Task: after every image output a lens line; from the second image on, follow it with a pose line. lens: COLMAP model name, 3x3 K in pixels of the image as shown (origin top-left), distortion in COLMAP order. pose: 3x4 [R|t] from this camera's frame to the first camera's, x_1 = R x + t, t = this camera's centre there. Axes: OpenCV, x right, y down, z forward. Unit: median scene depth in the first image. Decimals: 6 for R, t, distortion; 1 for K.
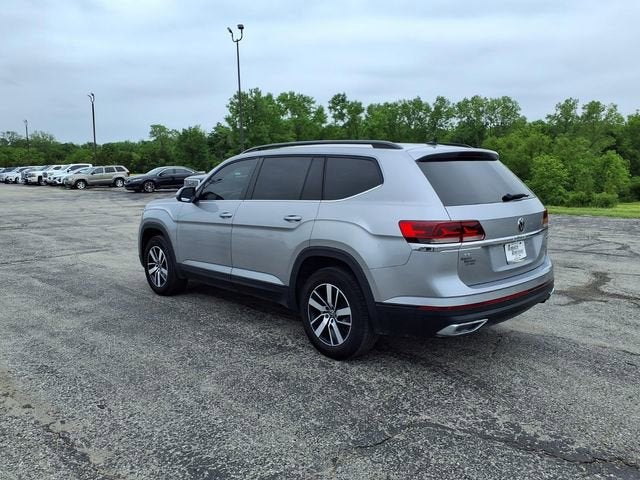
lens RADIAL K [[510.2, 0, 319.6], [0, 510.2, 238.3], [0, 0, 1]] dist [0.060009, -0.088943]
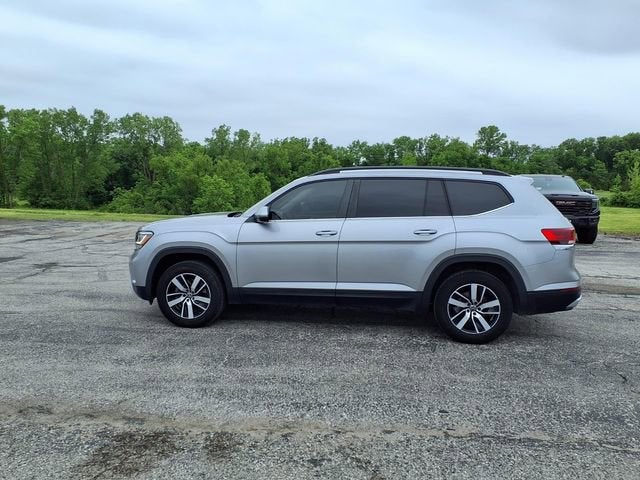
lens RADIAL K [[505.8, 0, 320.4], [0, 505.8, 239.4], [0, 0, 1]] dist [0.080171, -0.123702]
pose [[0.791843, -0.046835, 0.608926, -0.617576], [0.065128, 0.997845, -0.007943, -0.019449], [-0.607242, 0.045948, 0.793187, 0.144368]]
